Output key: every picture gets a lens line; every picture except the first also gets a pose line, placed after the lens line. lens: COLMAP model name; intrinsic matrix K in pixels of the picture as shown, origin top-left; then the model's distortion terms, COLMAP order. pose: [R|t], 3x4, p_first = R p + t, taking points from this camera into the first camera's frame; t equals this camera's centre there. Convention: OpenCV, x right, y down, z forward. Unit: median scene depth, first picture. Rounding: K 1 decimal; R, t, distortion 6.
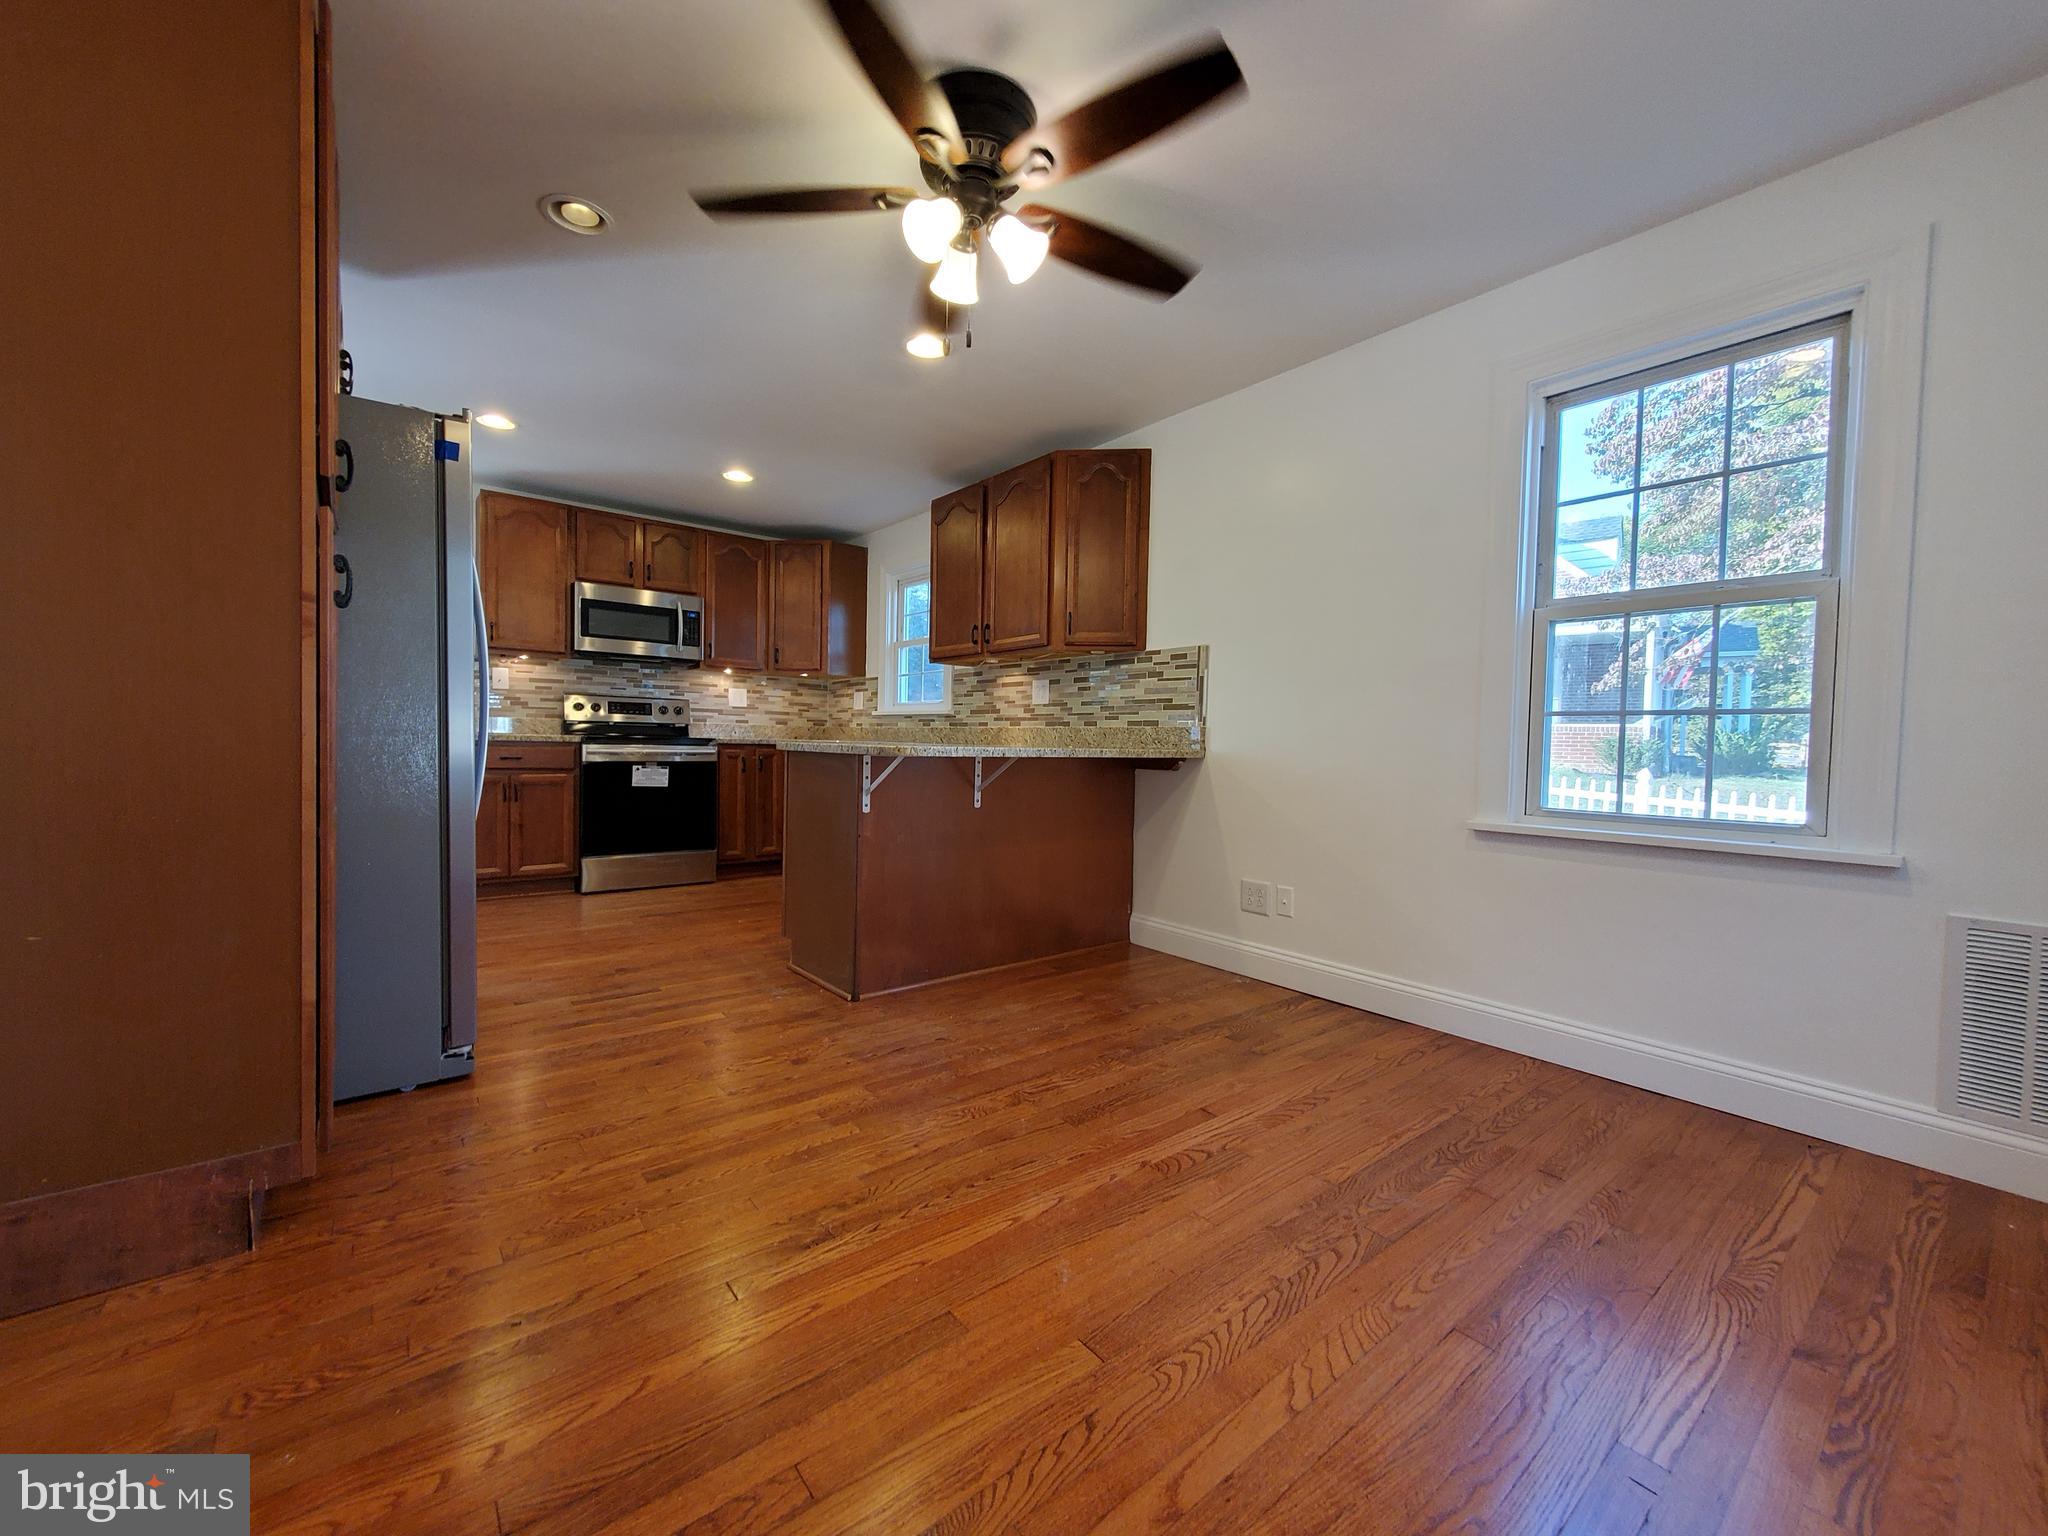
lens RADIAL K [[816.4, 0, 1021.6], [0, 816.4, 769.5], [0, 0, 1]] dist [0.012994, -0.003151]
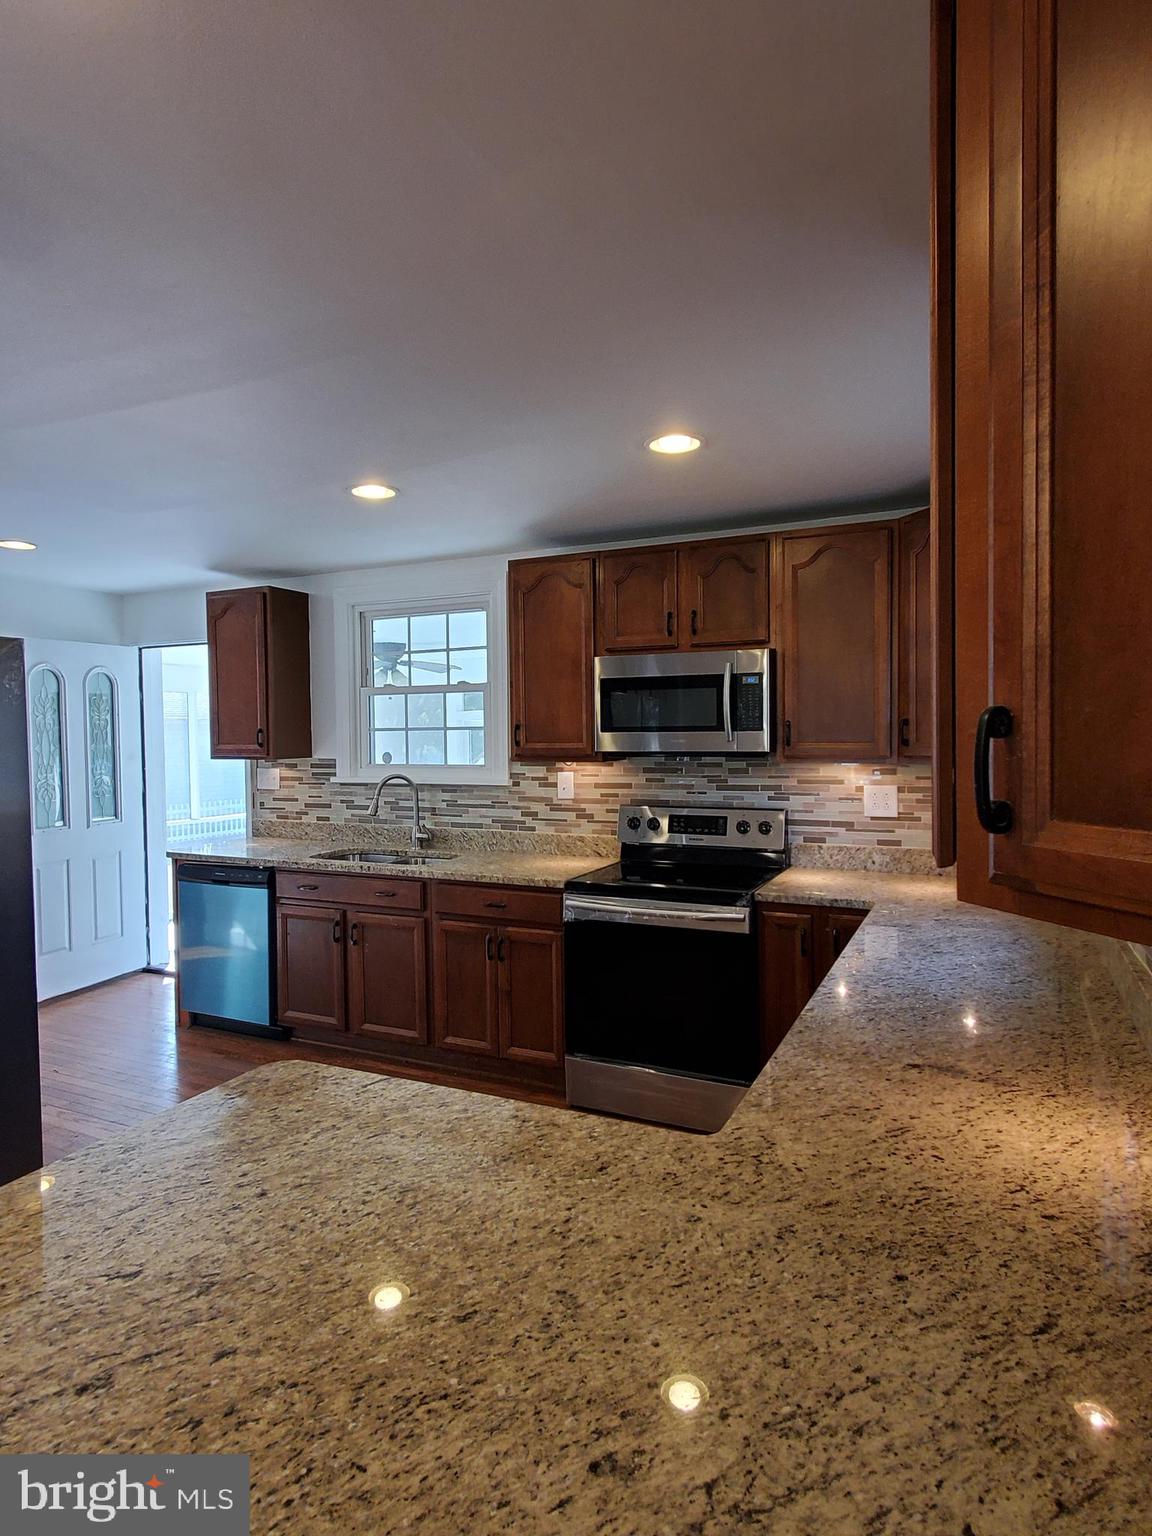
lens RADIAL K [[884.1, 0, 578.7], [0, 884.1, 756.6], [0, 0, 1]] dist [0.014257, -0.007346]
pose [[0.440860, 0.004215, -0.897566, 0.133705], [-0.010059, 0.999949, -0.000244, -0.131428], [0.897519, 0.009136, 0.440880, 0.599345]]
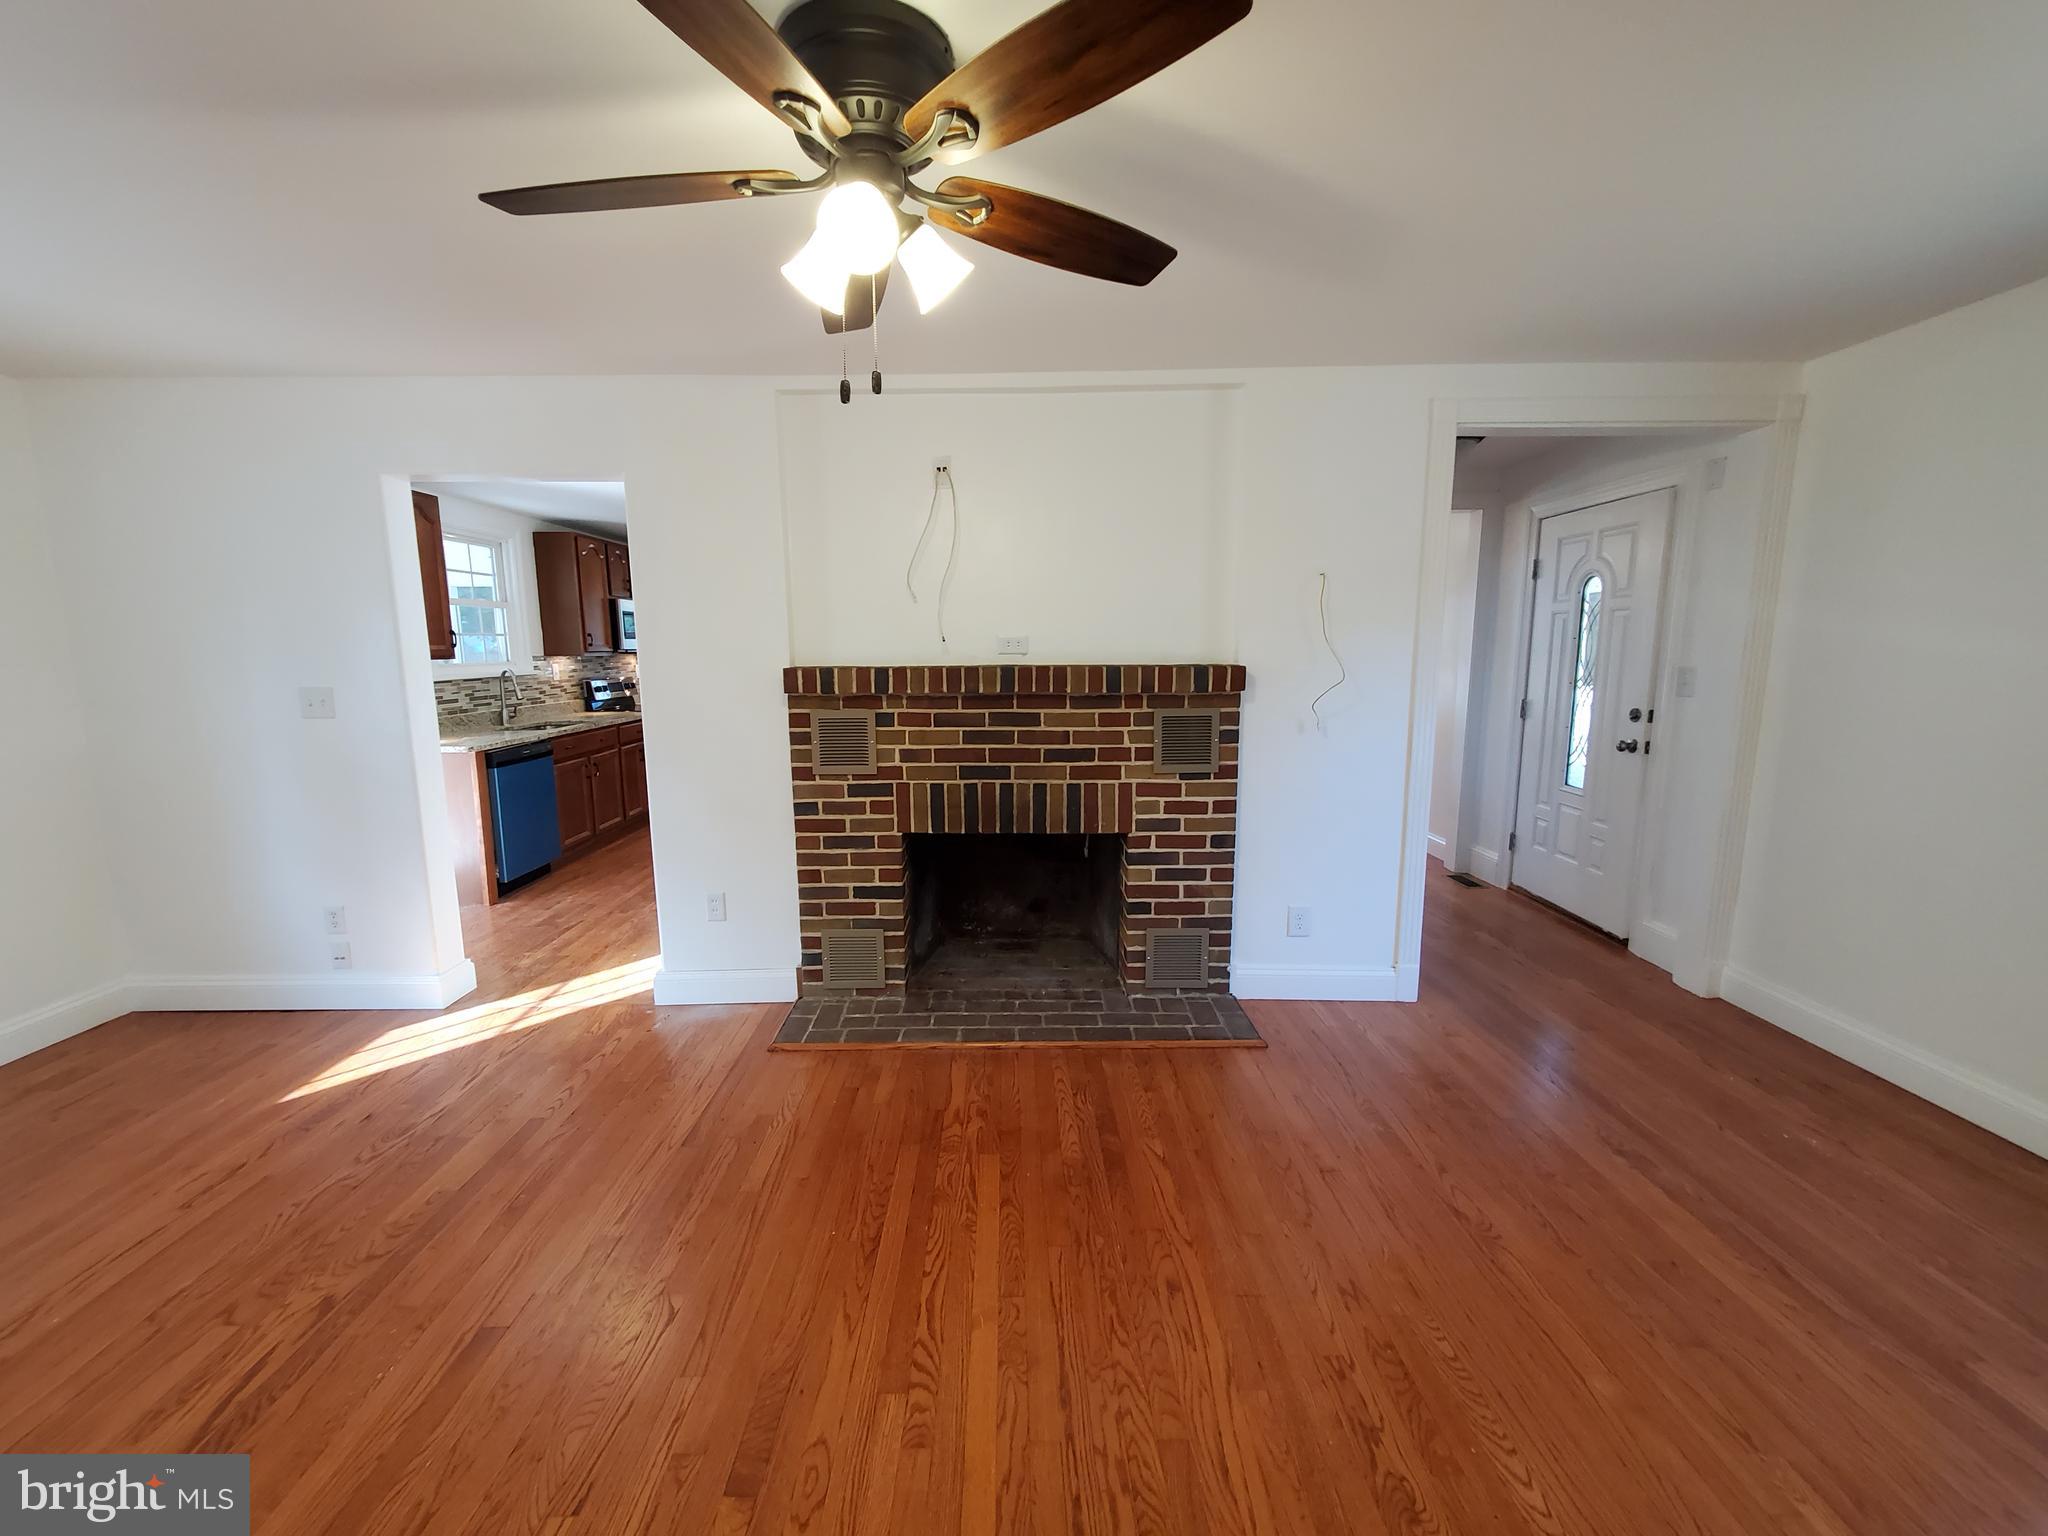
lens RADIAL K [[816.4, 0, 1021.0], [0, 816.4, 764.6], [0, 0, 1]] dist [0.012994, -0.003151]
pose [[0.617215, -0.138640, 0.774484, -1.136687], [0.042605, 0.988798, 0.143051, -0.113856], [-0.785640, -0.055296, 0.616207, -0.351009]]
